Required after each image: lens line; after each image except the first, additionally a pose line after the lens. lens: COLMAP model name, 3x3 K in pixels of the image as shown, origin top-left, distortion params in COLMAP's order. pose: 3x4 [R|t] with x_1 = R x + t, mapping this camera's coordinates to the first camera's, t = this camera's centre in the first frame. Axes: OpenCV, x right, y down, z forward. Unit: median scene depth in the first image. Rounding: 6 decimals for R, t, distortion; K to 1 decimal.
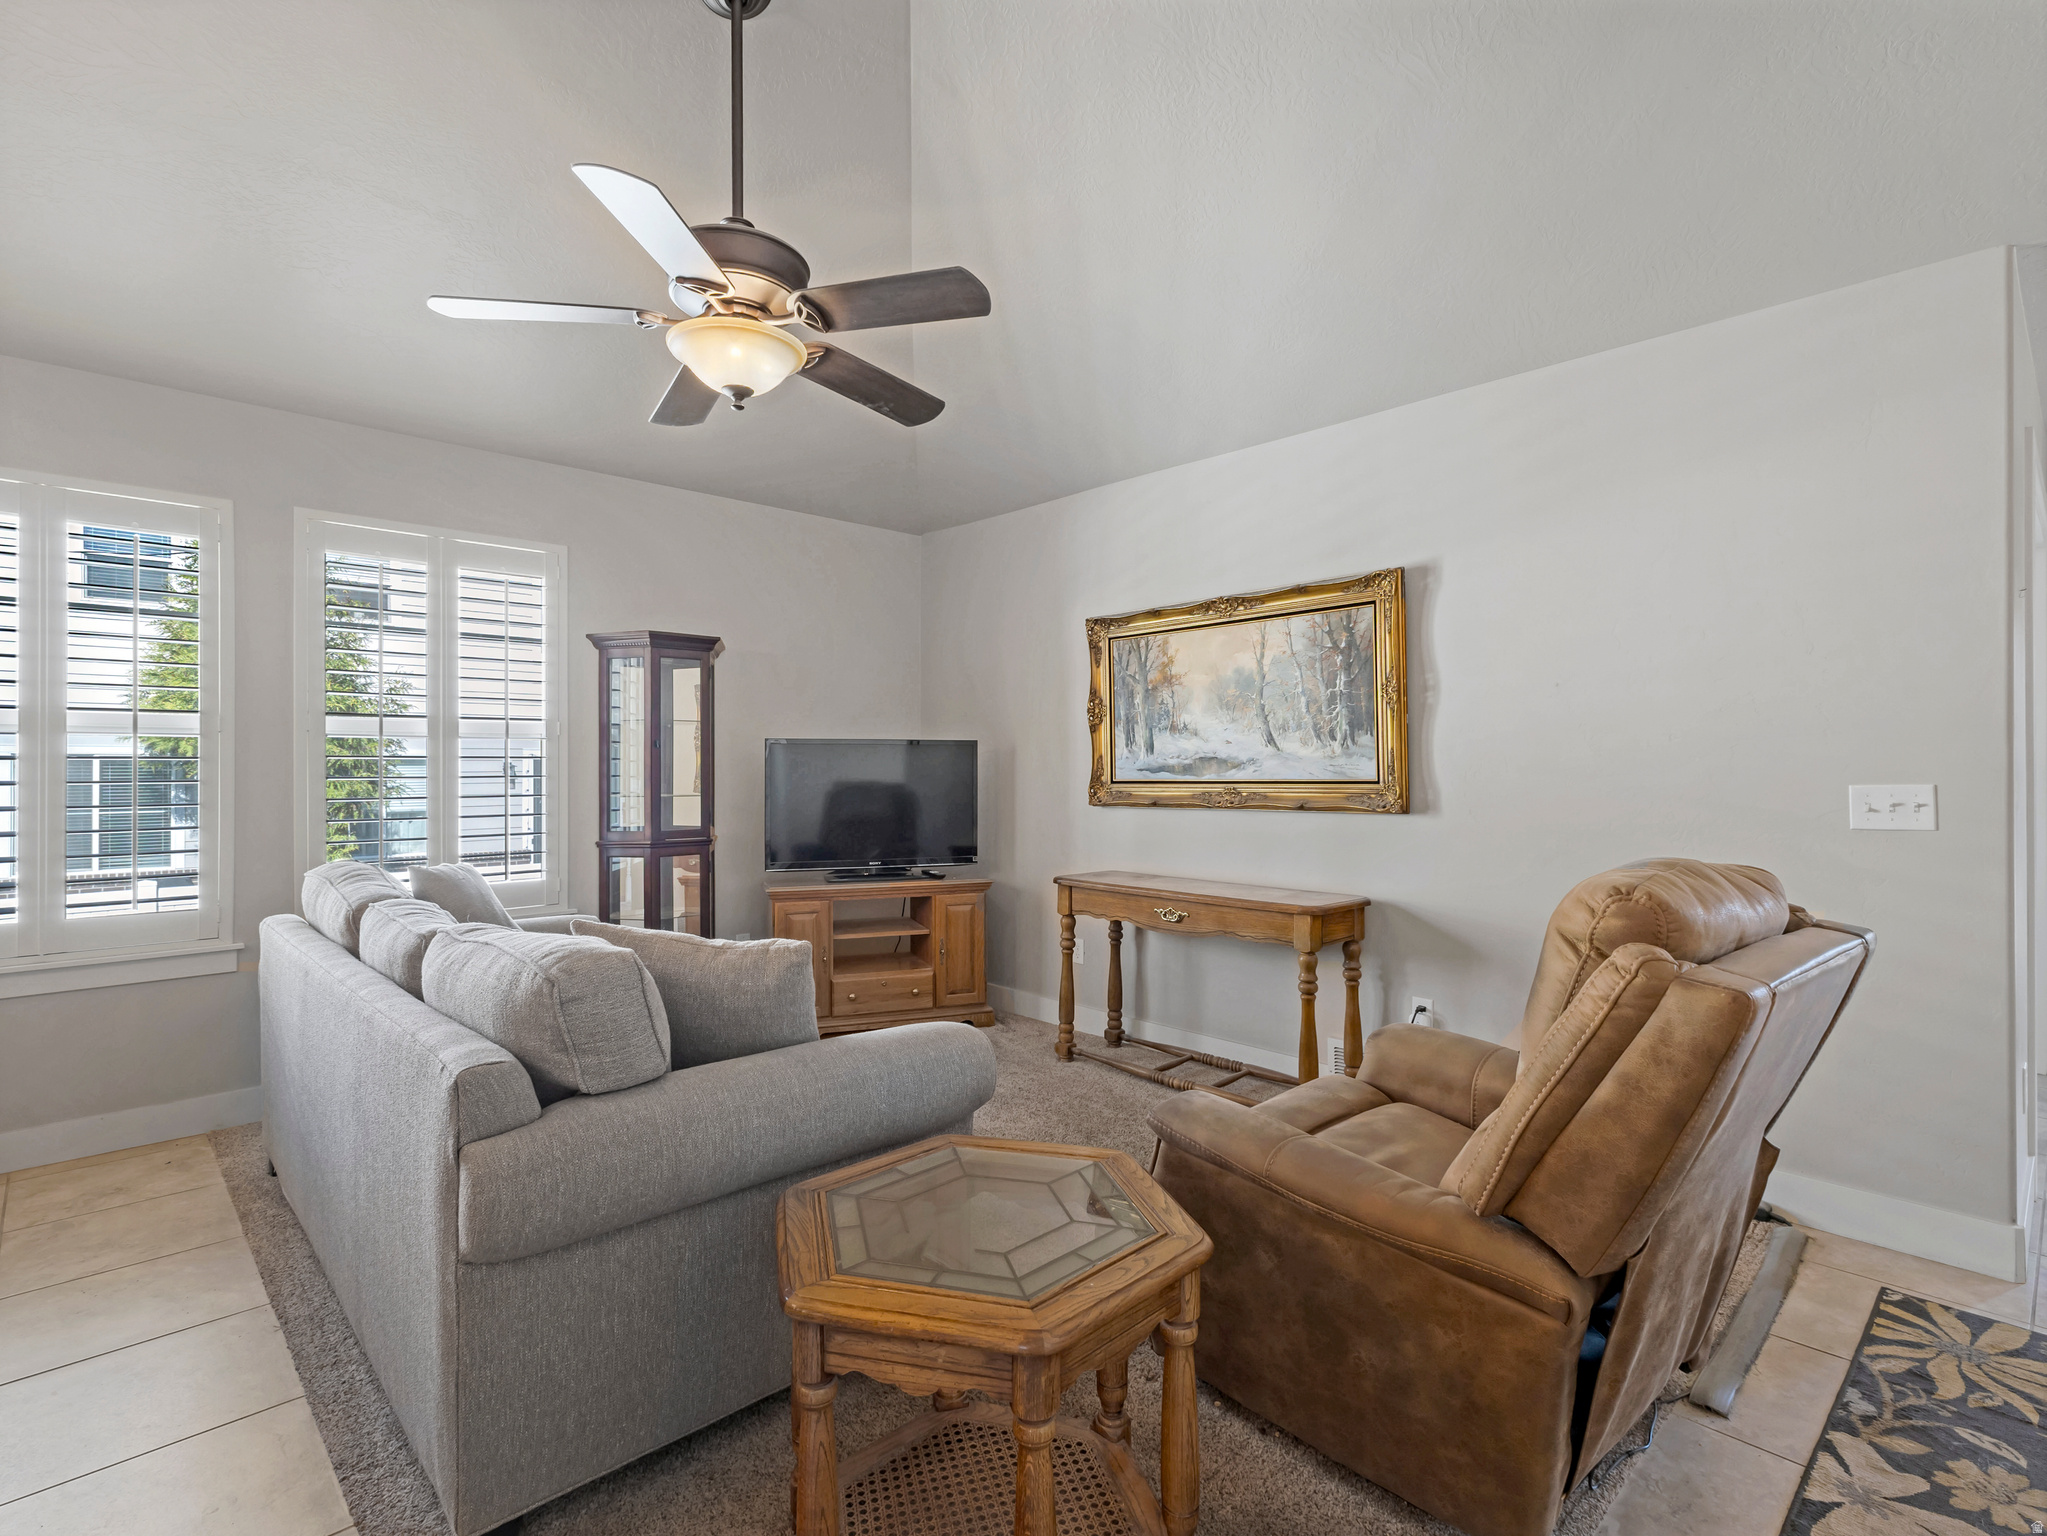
lens RADIAL K [[1005.8, 0, 1009.6], [0, 1005.8, 756.1], [0, 0, 1]] dist [0.005128, -0.000632]
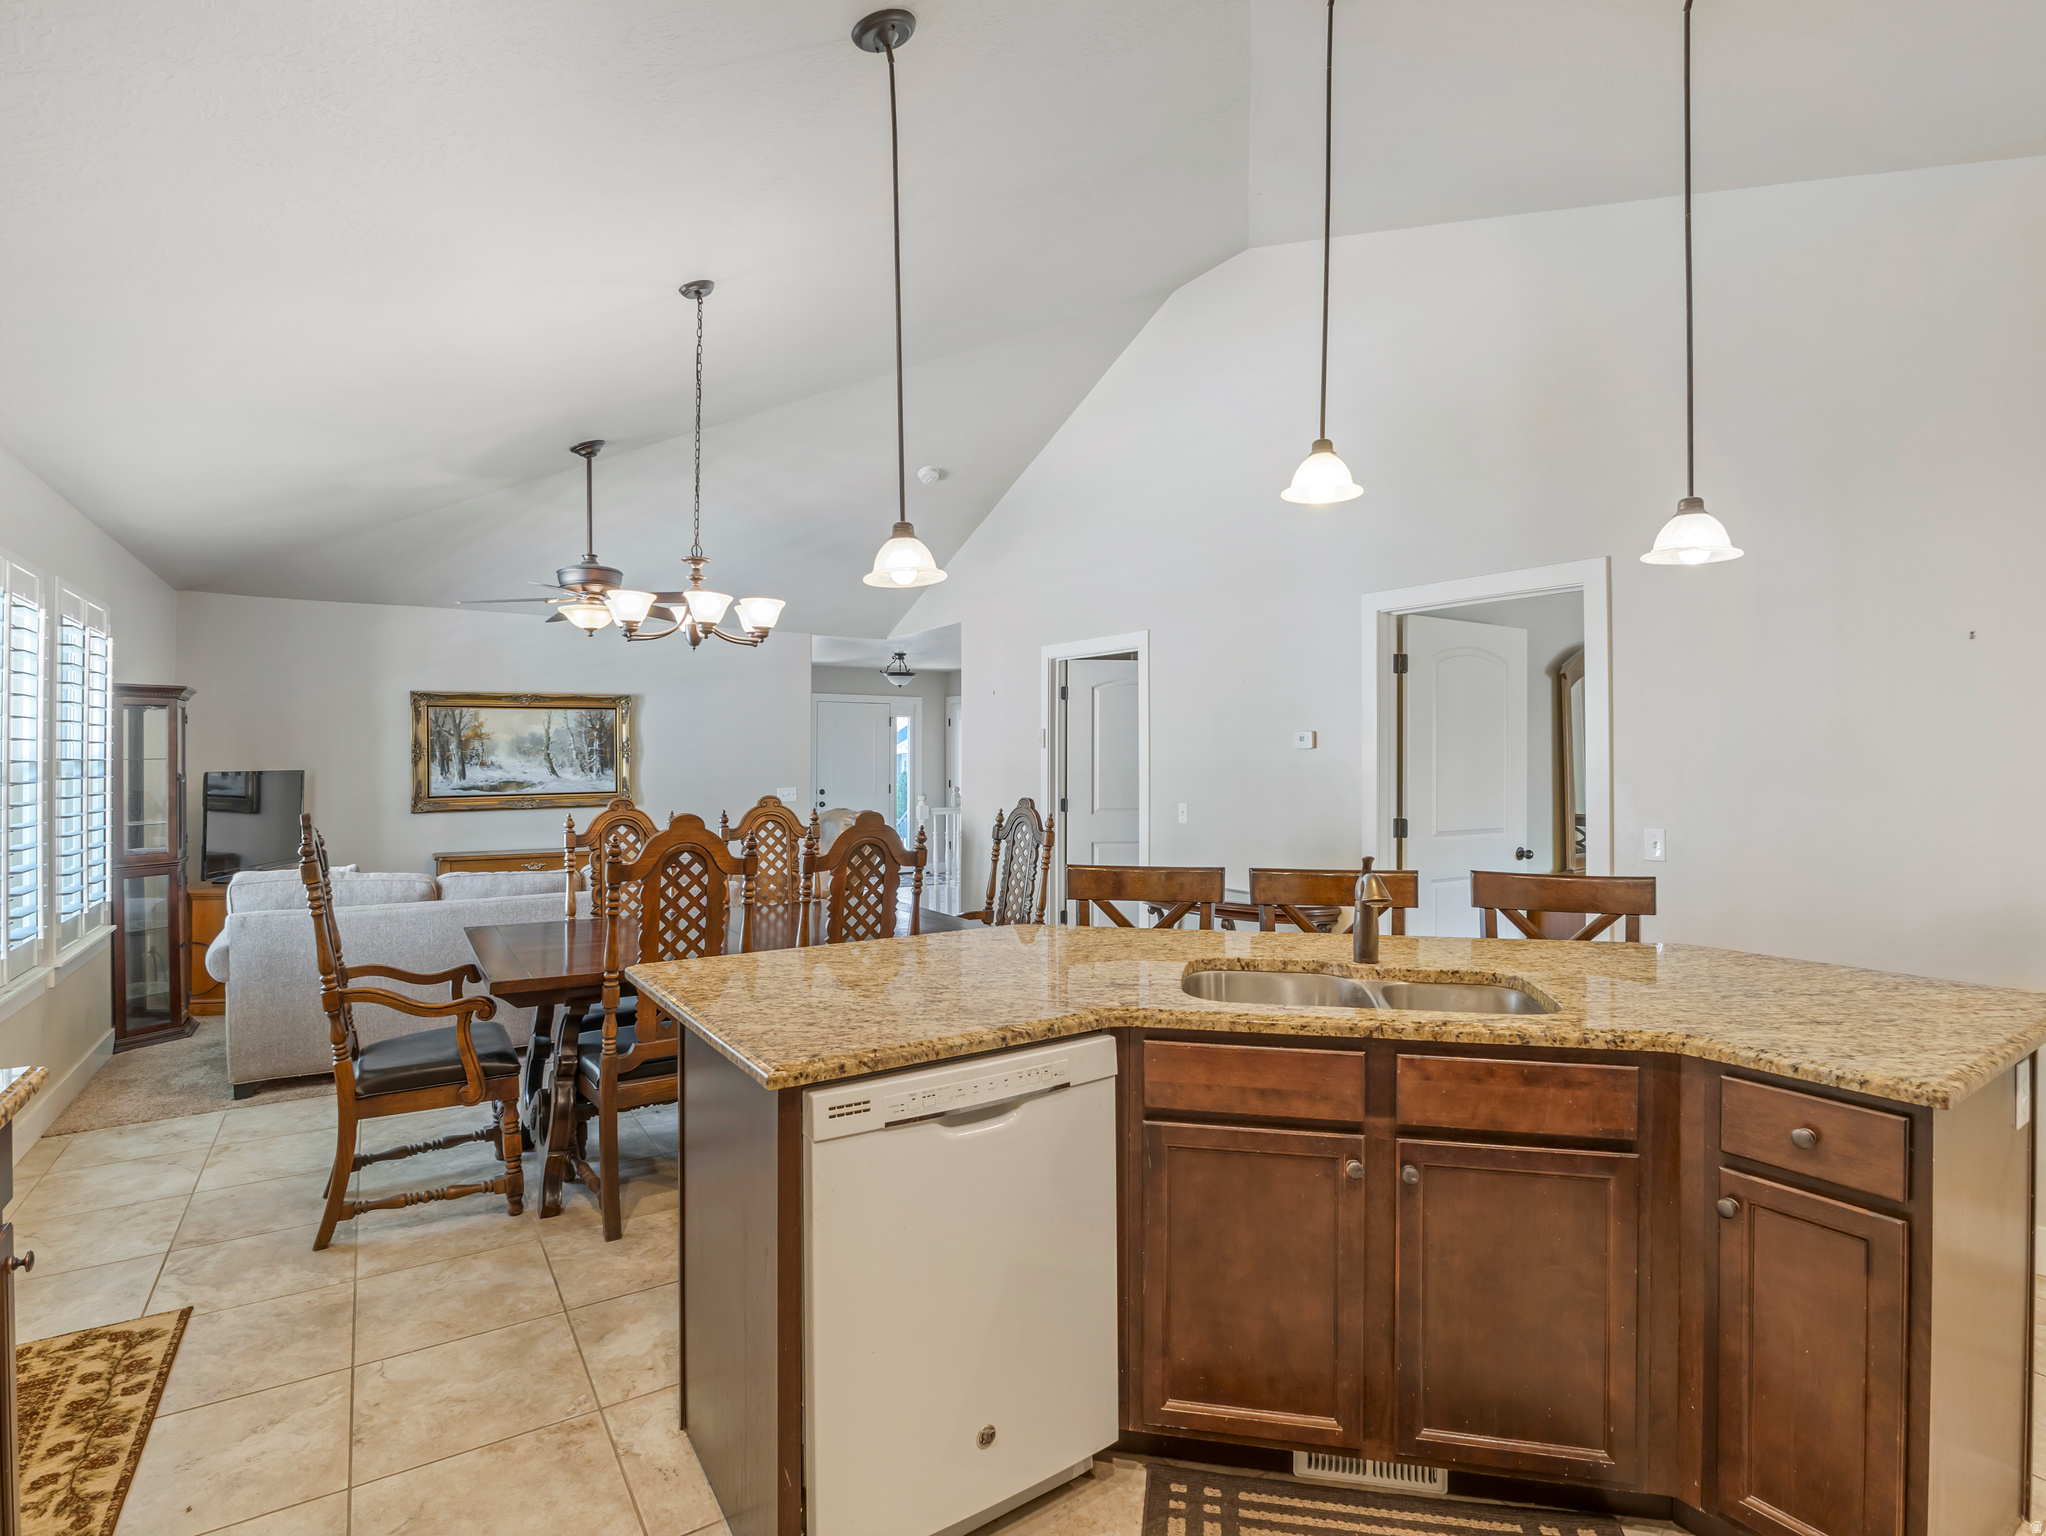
lens RADIAL K [[1005.3, 0, 1011.6], [0, 1005.3, 738.8], [0, 0, 1]] dist [0.005128, -0.000632]
pose [[0.189729, 0.022530, 0.981578, -1.419578], [-0.006141, 0.999744, -0.021760, -0.041458], [-0.981817, -0.001899, 0.189819, -0.218626]]
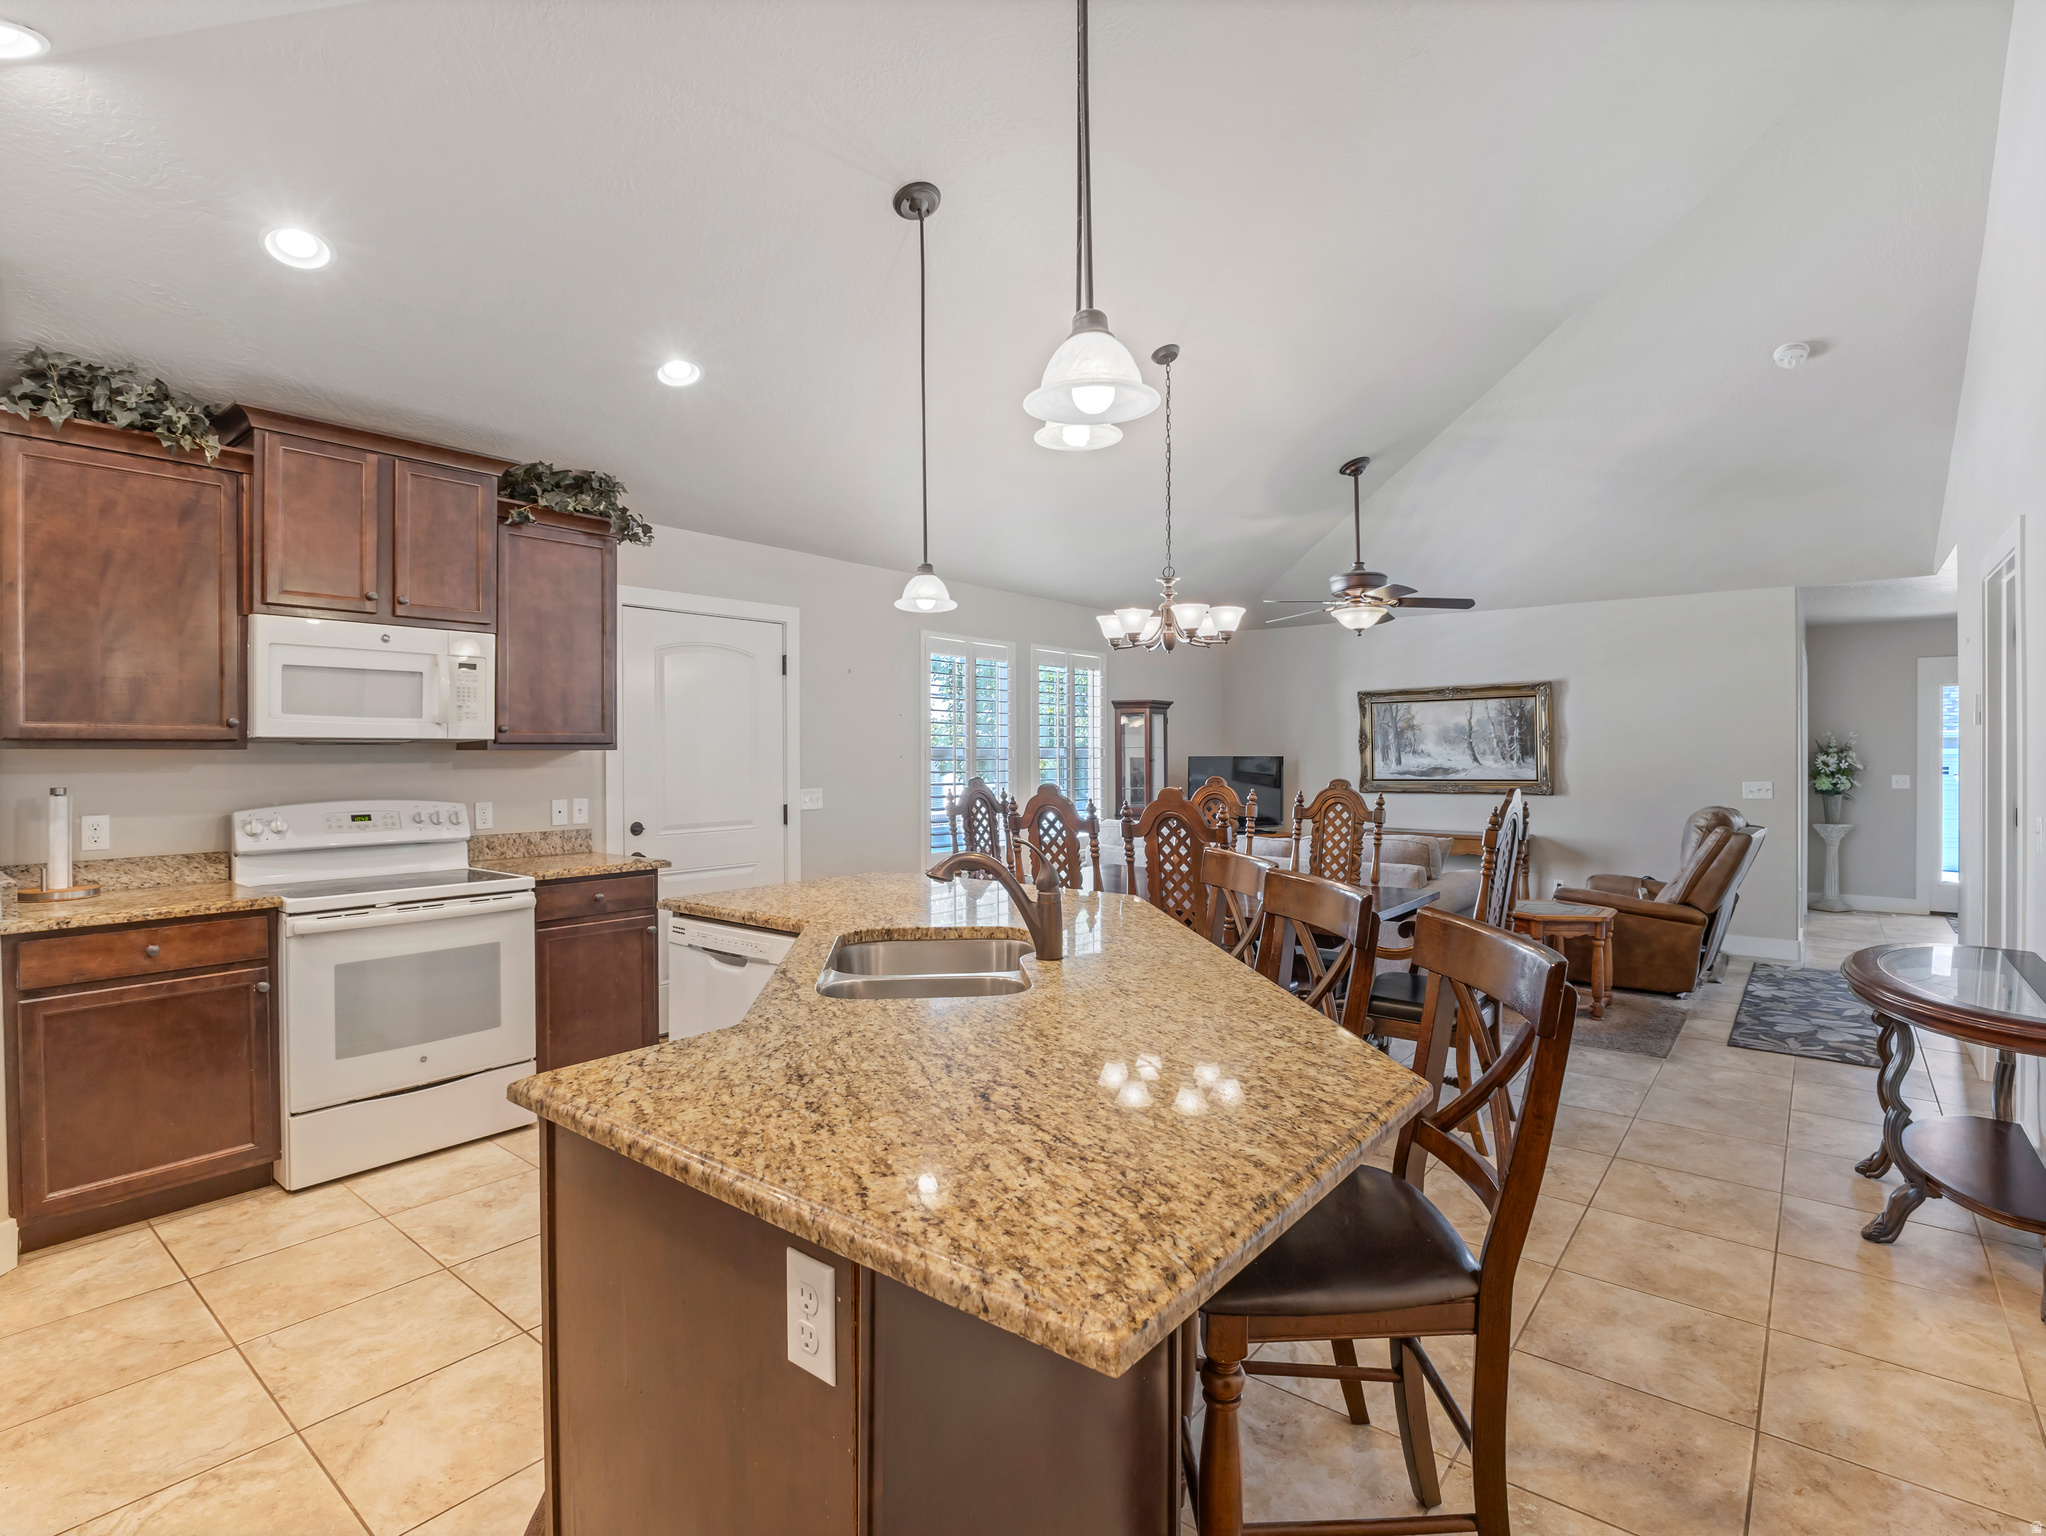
lens RADIAL K [[1005.3, 0, 1040.2], [0, 1005.3, 758.3], [0, 0, 1]] dist [0.005128, -0.000632]
pose [[0.987471, 0.000896, 0.157800, -0.897005], [-0.002582, 0.999942, 0.010479, -0.036091], [-0.157781, -0.010756, 0.987415, -0.835864]]
